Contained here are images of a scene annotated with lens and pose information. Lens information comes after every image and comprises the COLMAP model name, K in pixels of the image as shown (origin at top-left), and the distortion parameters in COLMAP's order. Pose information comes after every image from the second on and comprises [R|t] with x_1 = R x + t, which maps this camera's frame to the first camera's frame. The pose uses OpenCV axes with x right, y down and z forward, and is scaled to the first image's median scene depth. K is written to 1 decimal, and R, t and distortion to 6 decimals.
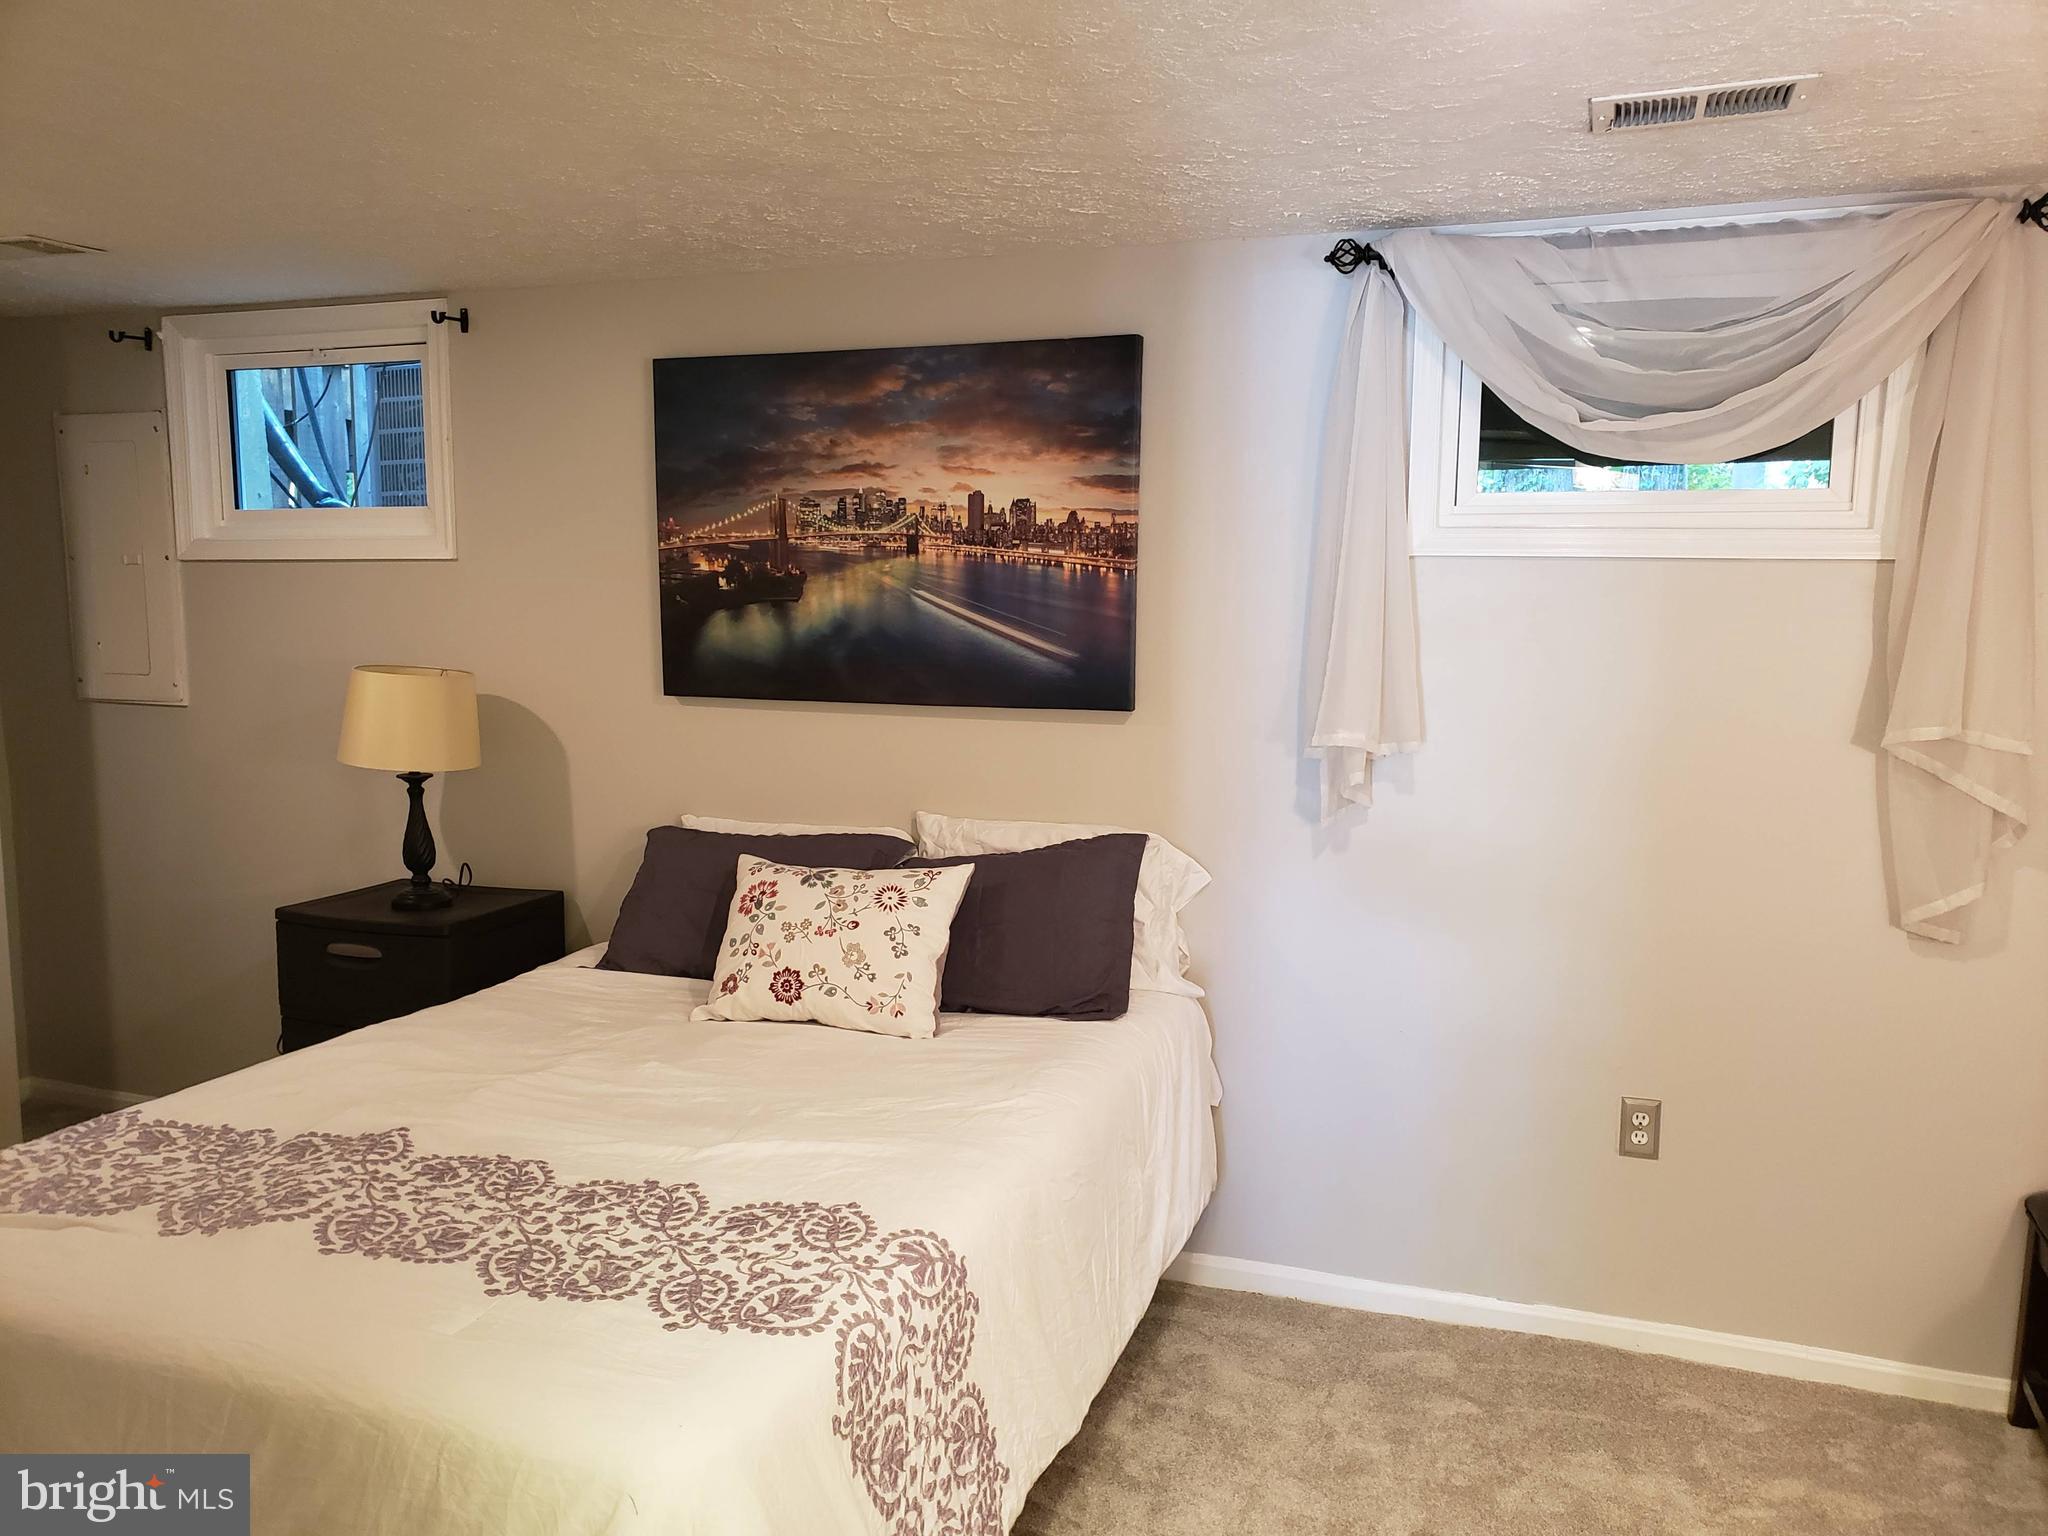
lens RADIAL K [[1542.6, 0, 1027.7], [0, 1542.6, 832.4], [0, 0, 1]] dist [0.002312, -0.199851]
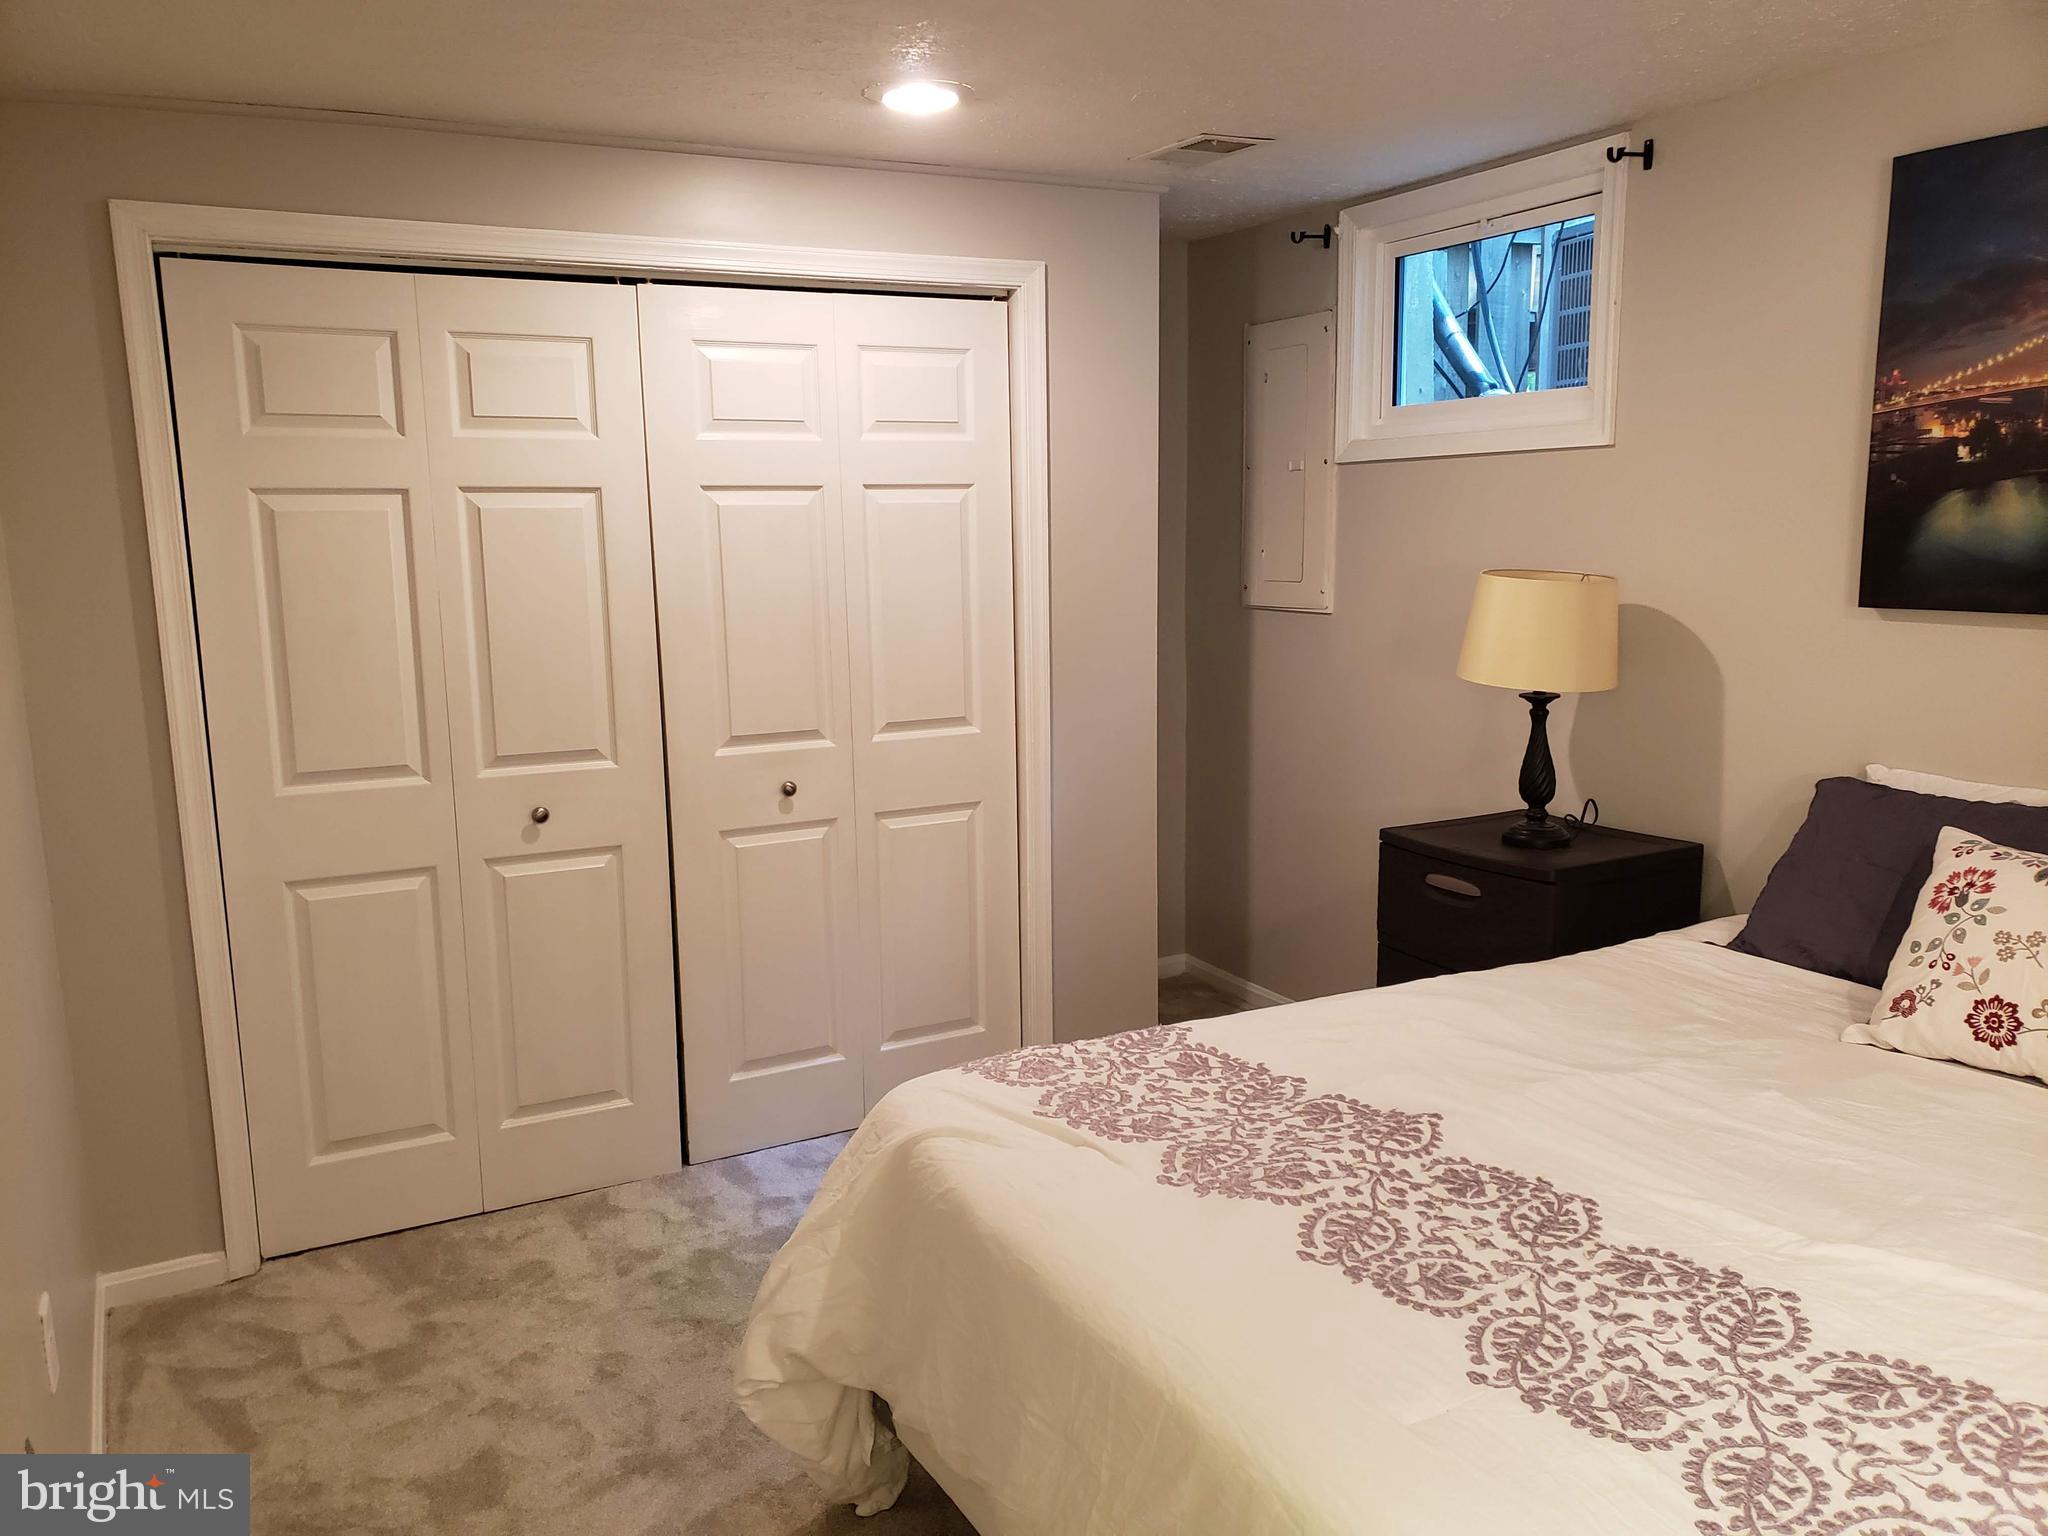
lens RADIAL K [[1591.9, 0, 1017.1], [0, 1591.9, 810.1], [0, 0, 1]] dist [0.016462, 0.009977]
pose [[0.742144, 0.095311, -0.663429, -0.012507], [-0.072169, 0.995446, 0.062277, -0.010293], [0.666343, 0.001660, 0.745643, 0.176762]]
